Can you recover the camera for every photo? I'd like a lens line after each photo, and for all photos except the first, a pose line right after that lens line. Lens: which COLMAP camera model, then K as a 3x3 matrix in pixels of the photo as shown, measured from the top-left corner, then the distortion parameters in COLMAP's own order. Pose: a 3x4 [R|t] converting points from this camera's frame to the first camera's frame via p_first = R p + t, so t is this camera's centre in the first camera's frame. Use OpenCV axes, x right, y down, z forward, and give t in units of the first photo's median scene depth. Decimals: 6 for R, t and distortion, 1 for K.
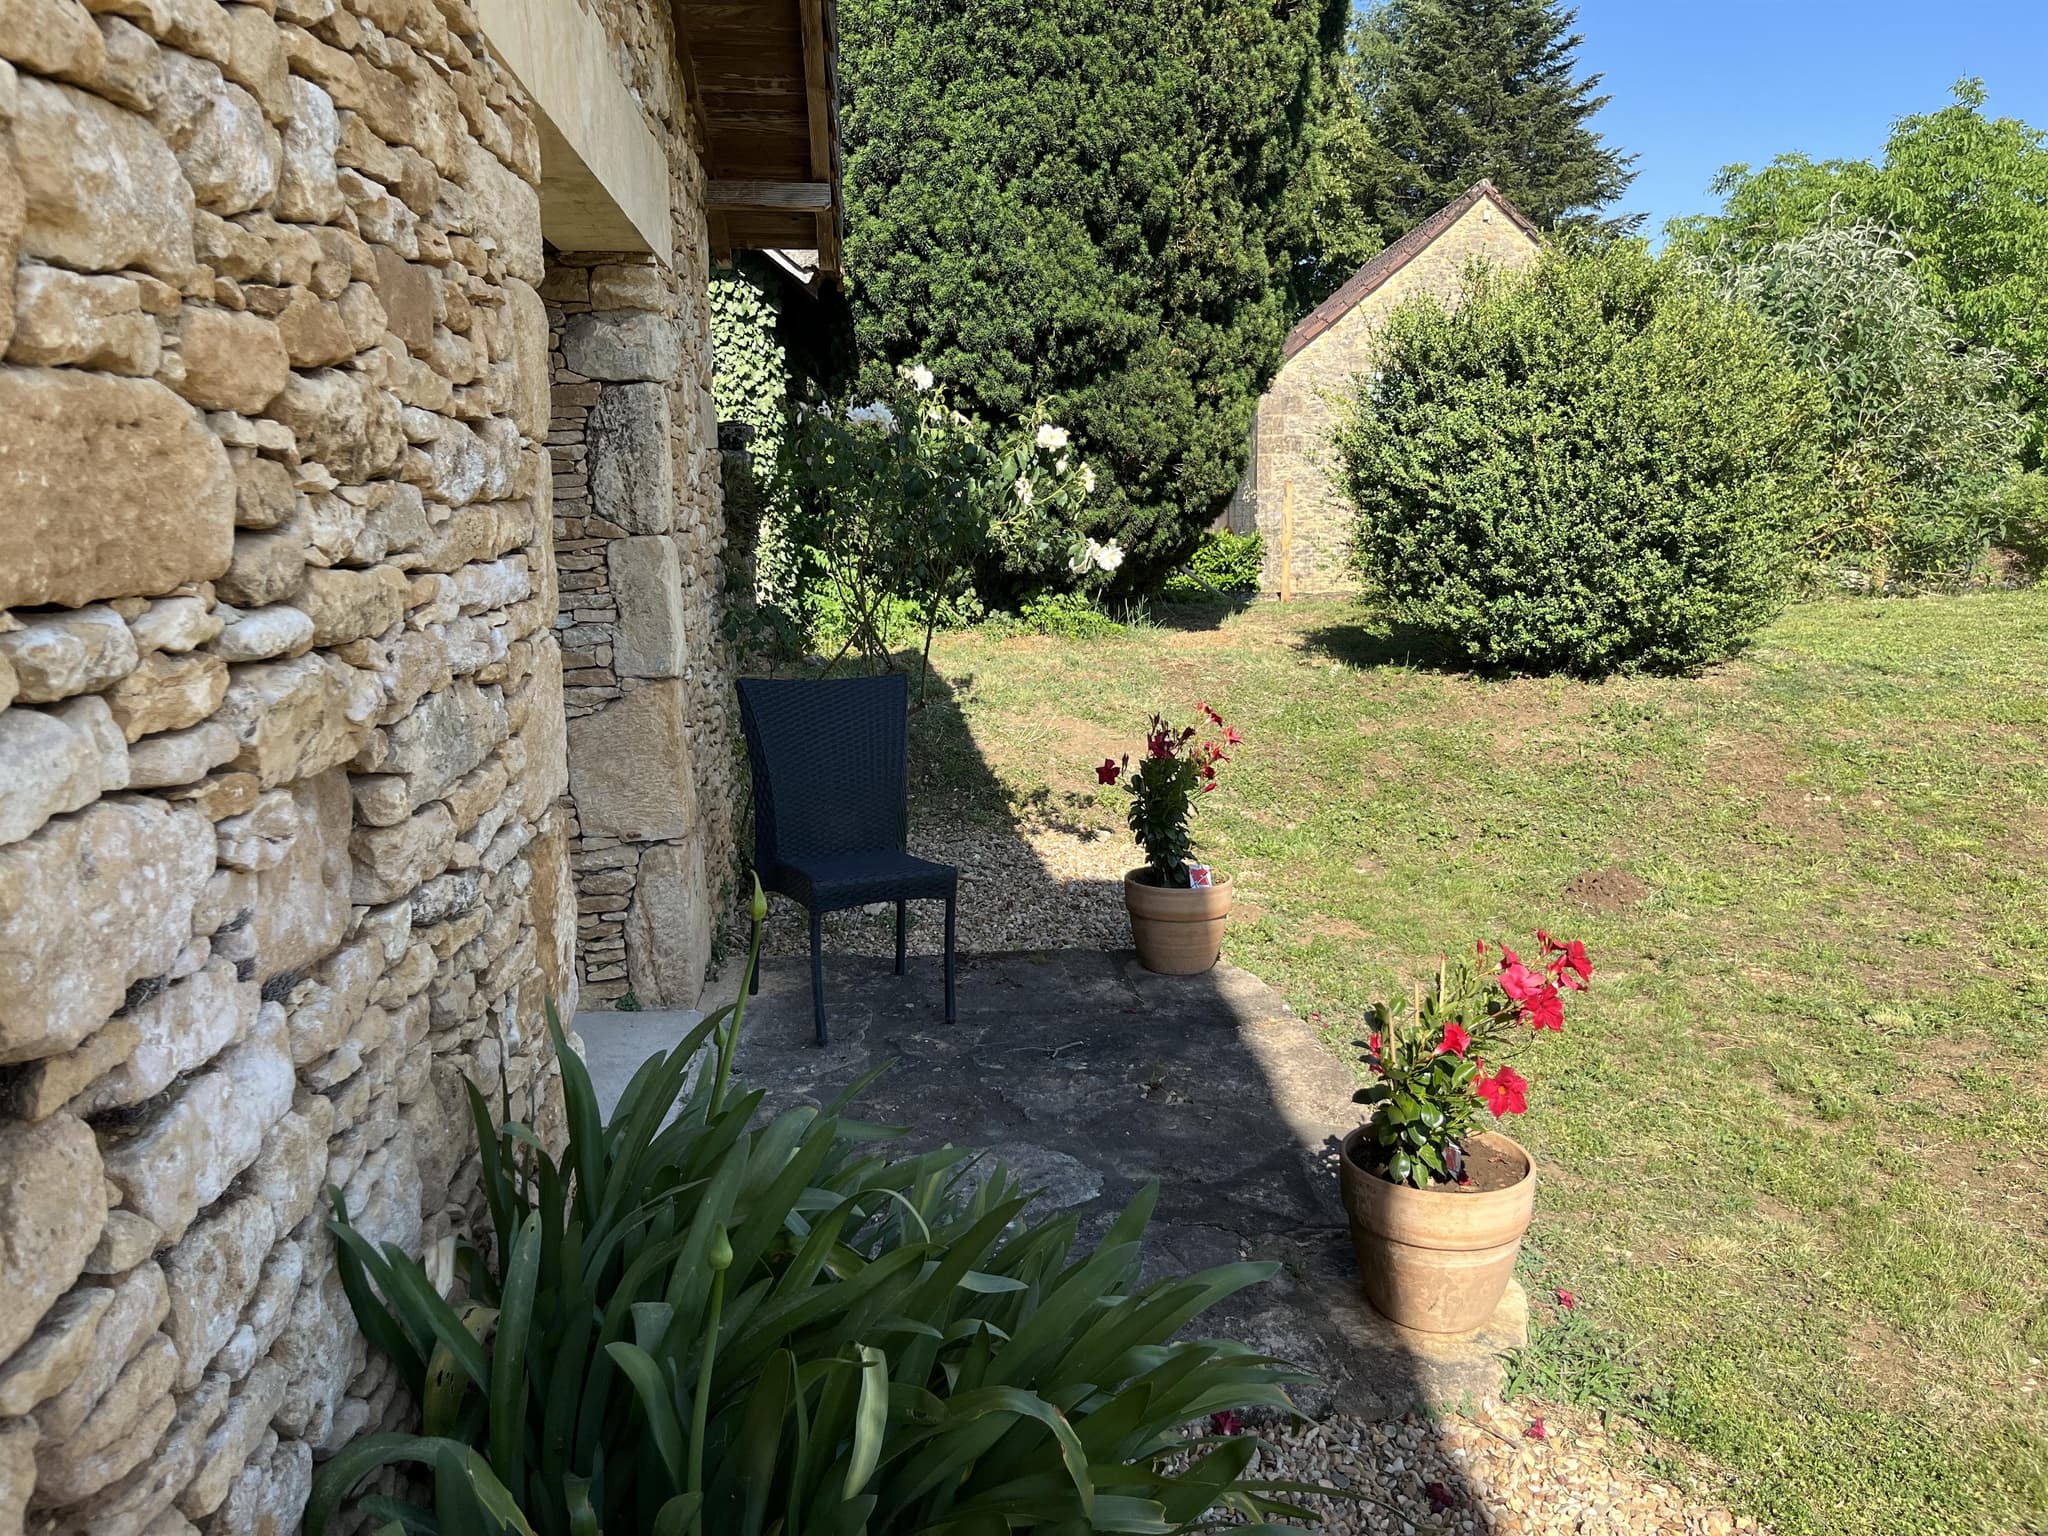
lens RADIAL K [[1550.2, 0, 1020.1], [0, 1550.2, 761.4], [0, 0, 1]] dist [0.043808, -0.068601]
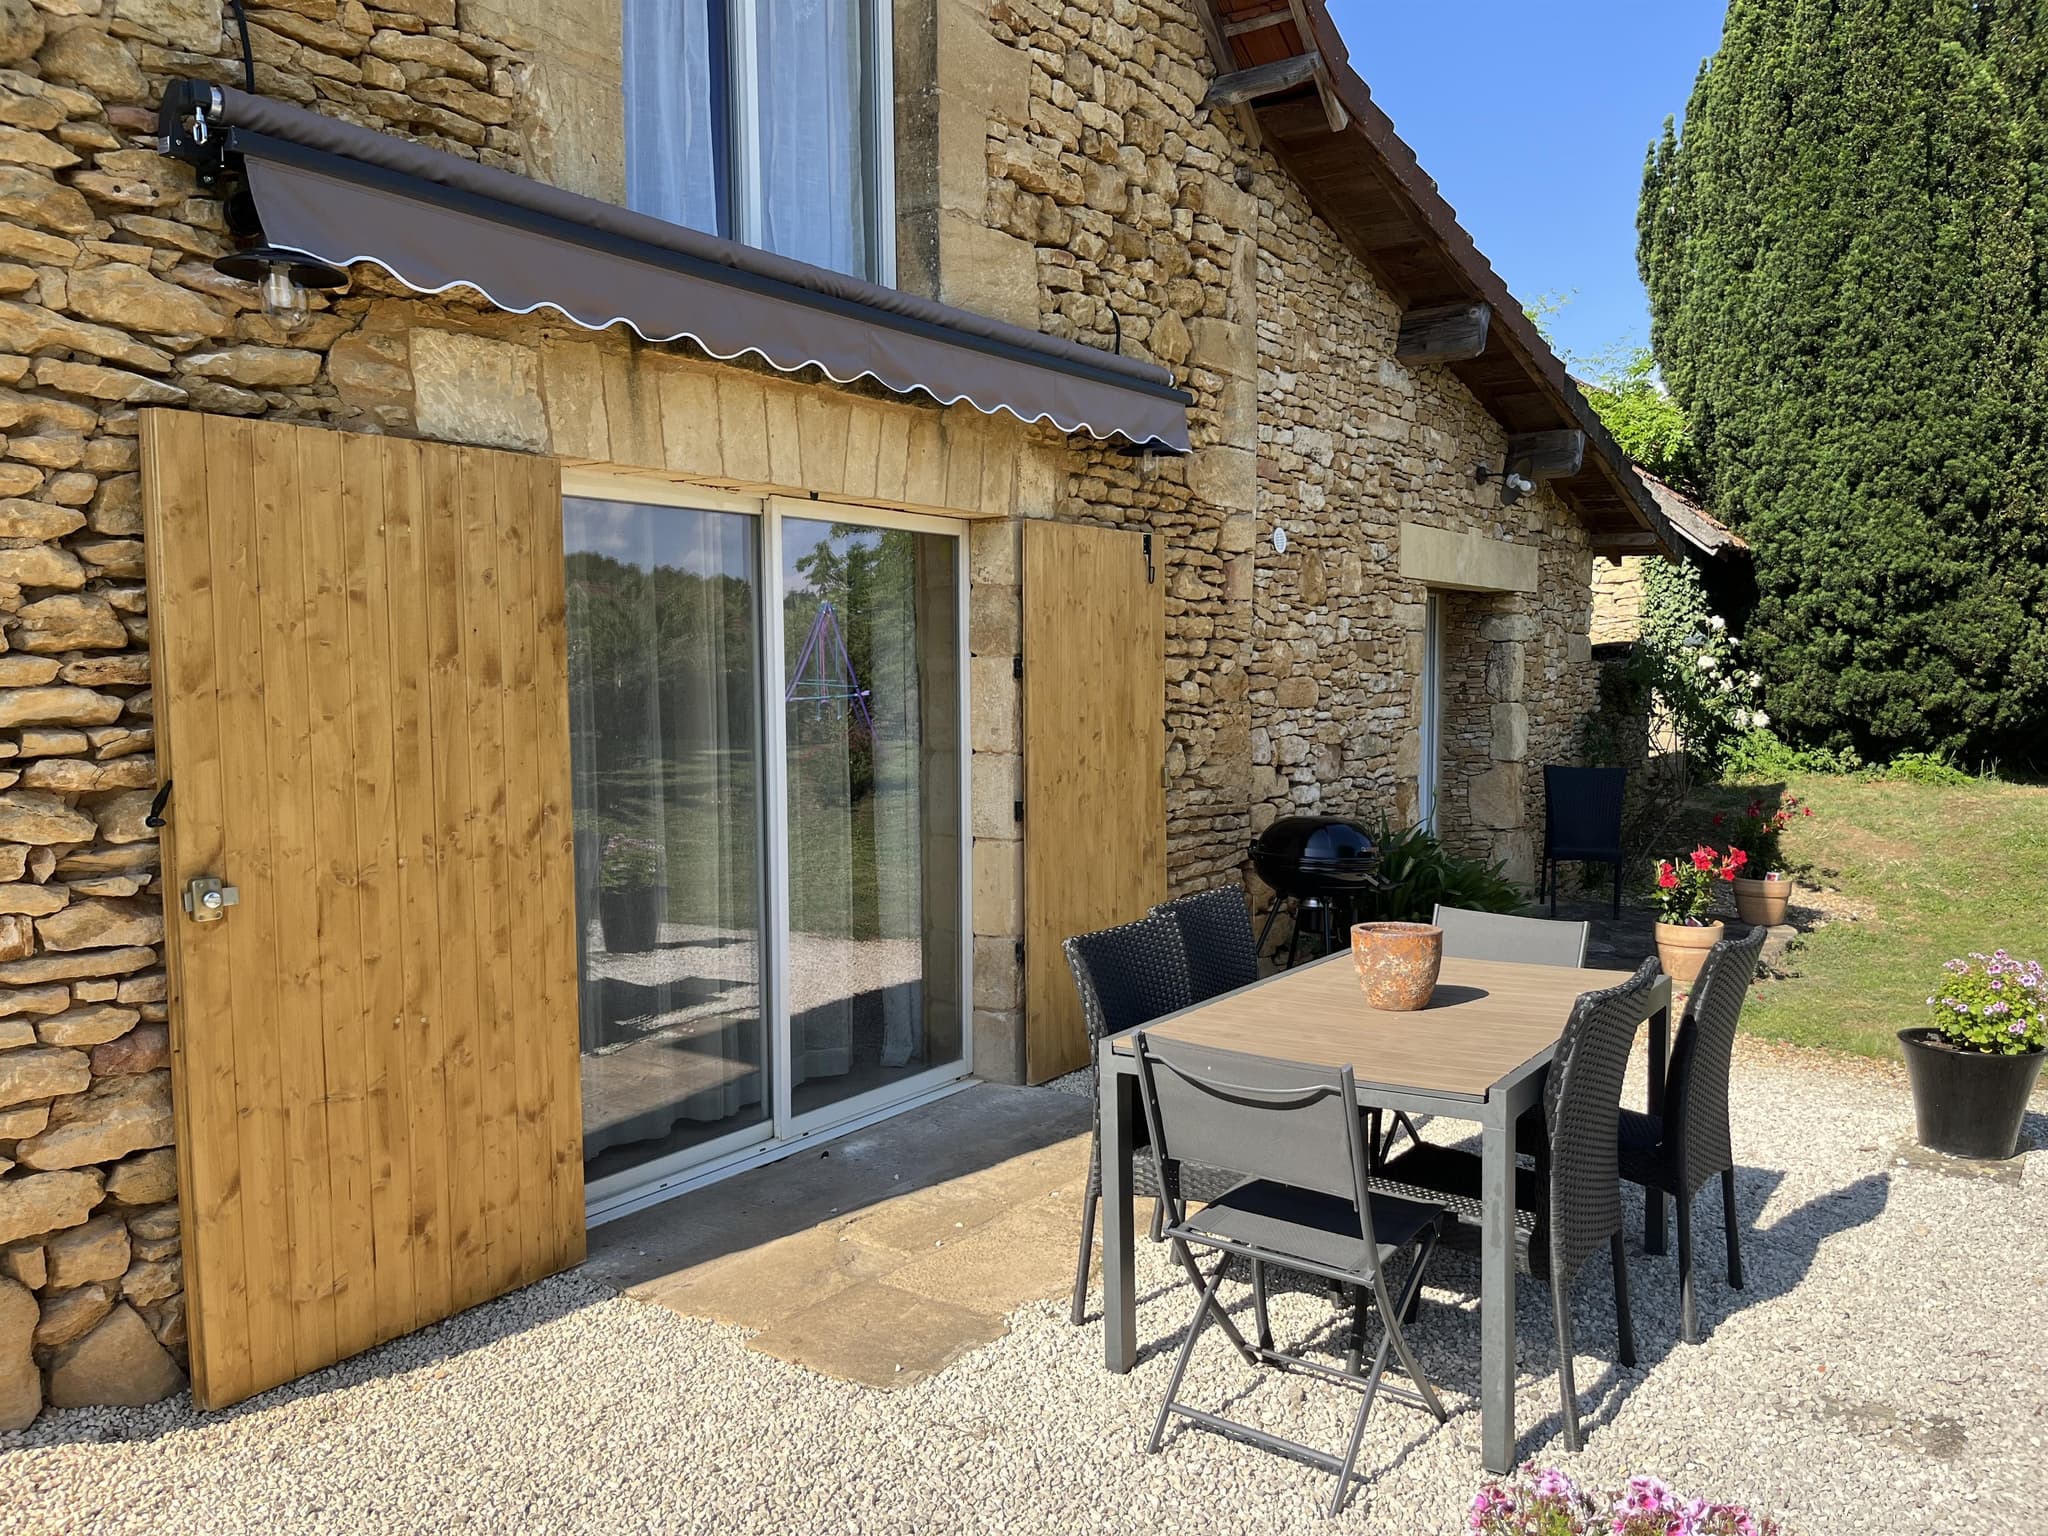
lens RADIAL K [[1550.2, 0, 1023.9], [0, 1550.2, 781.3], [0, 0, 1]] dist [0.043808, -0.068601]
pose [[0.743814, 0.058971, -0.665780, 0.418247], [-0.120825, 0.991553, -0.047160, 0.092870], [0.657375, 0.115521, 0.744656, -0.657411]]
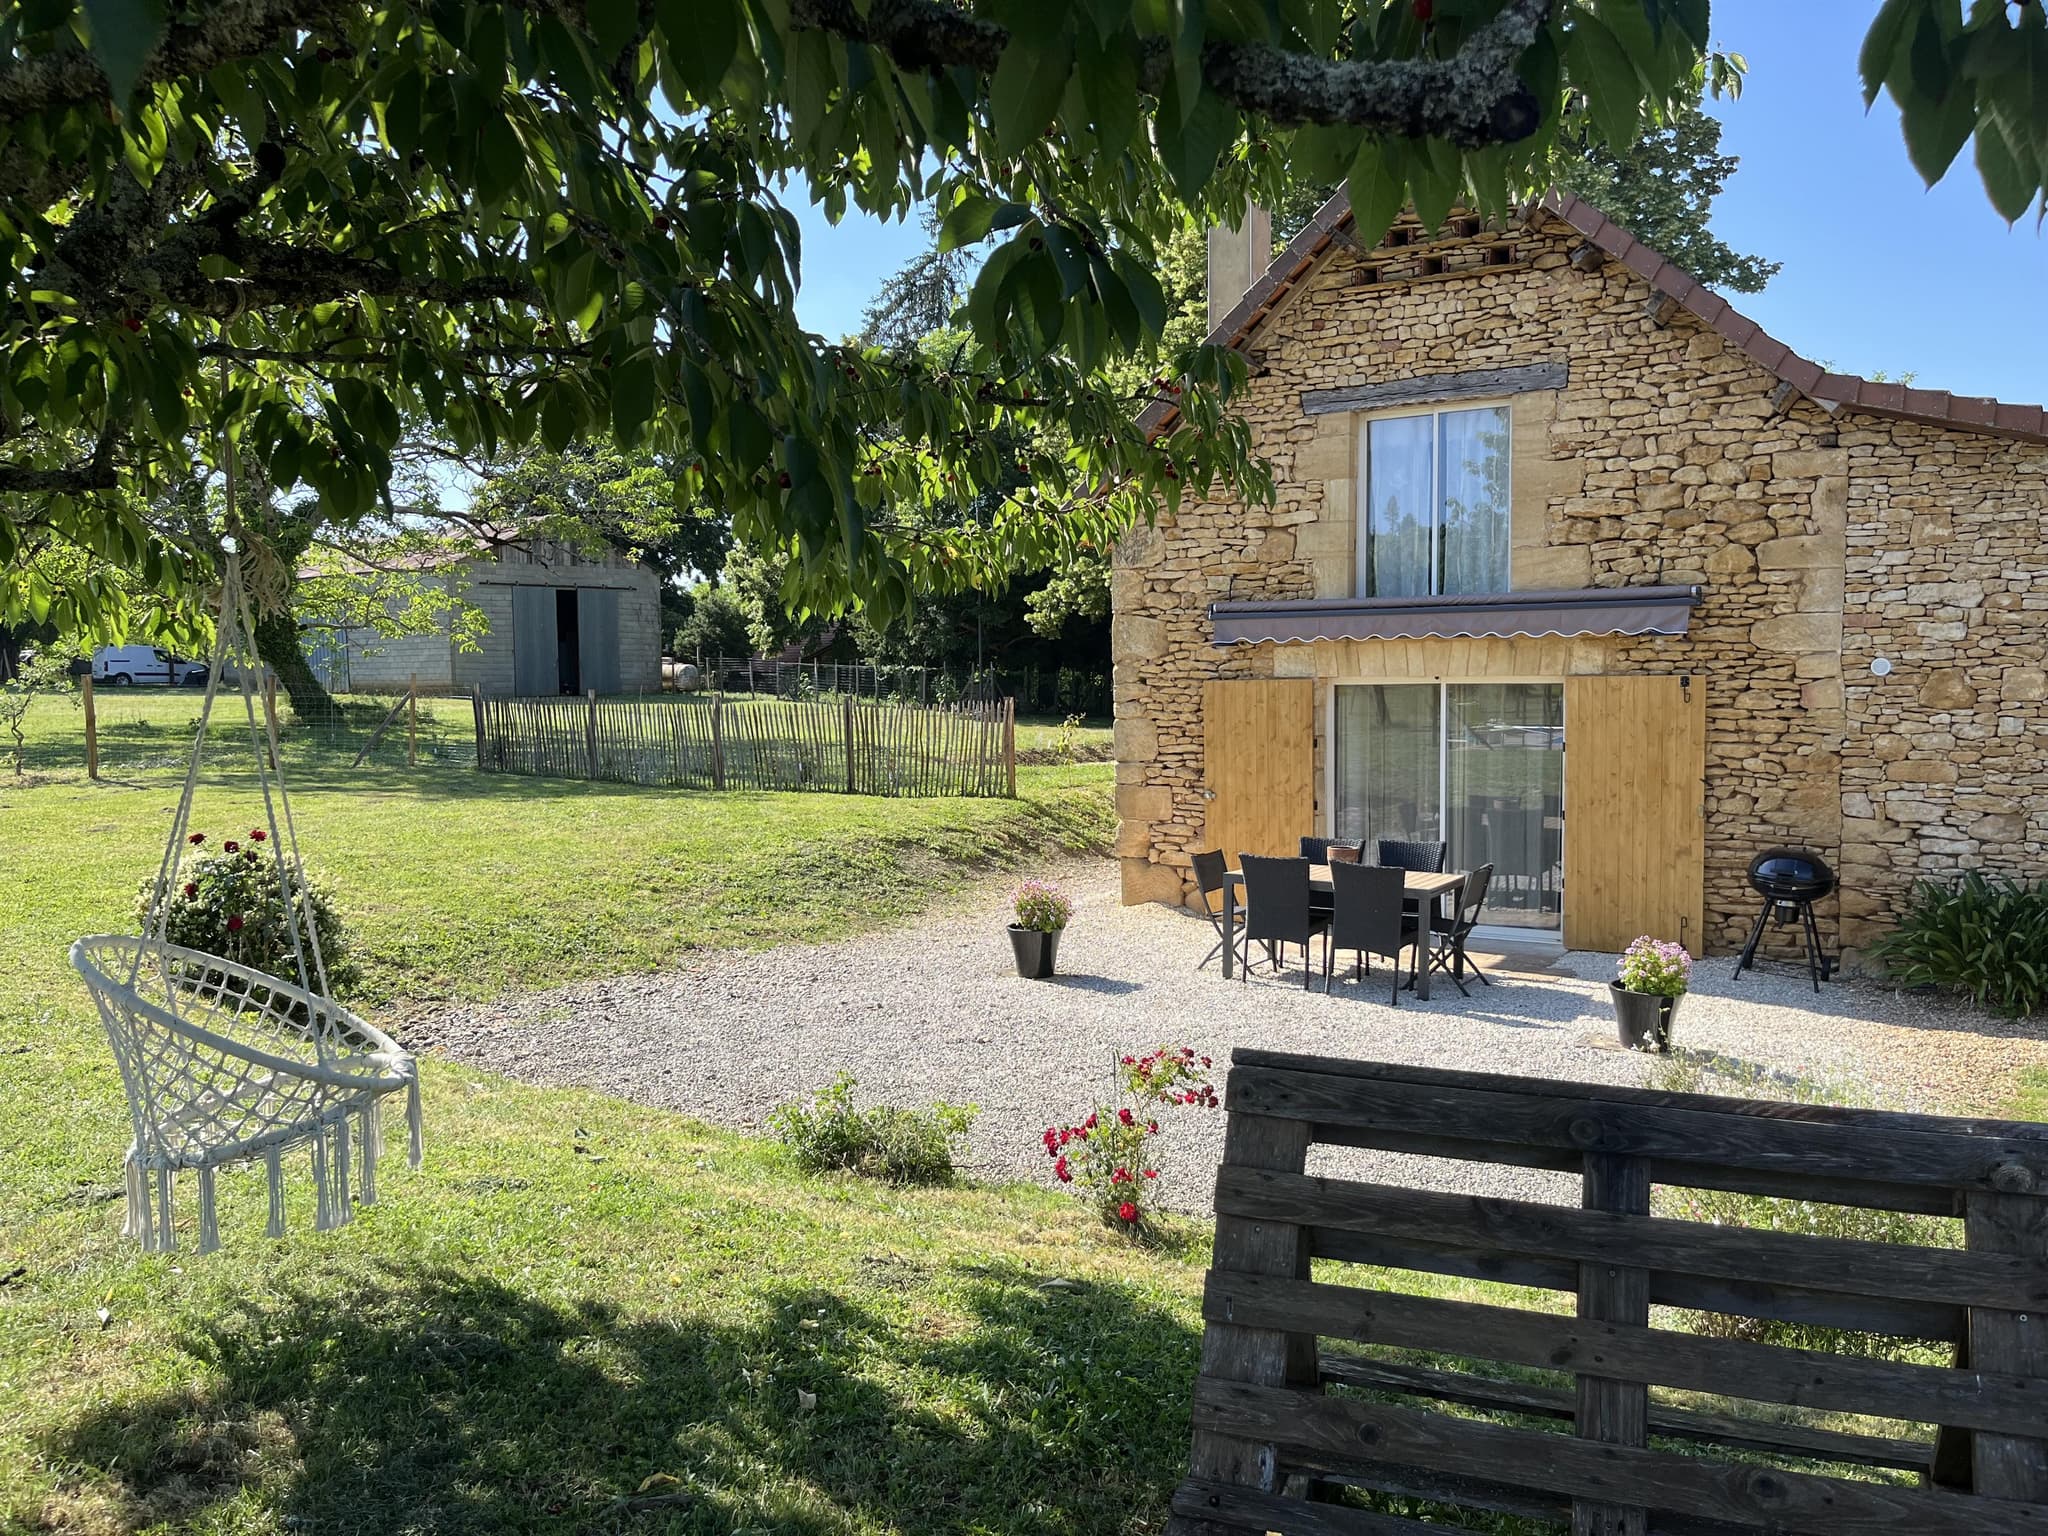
lens RADIAL K [[1550.2, 0, 1020.0], [0, 1550.2, 759.5], [0, 0, 1]] dist [0.043808, -0.068601]
pose [[-0.626014, 0.069266, -0.776730, 1.390503], [-0.112865, 0.977512, 0.178136, -0.175608], [0.771601, 0.199181, -0.604118, 0.321881]]
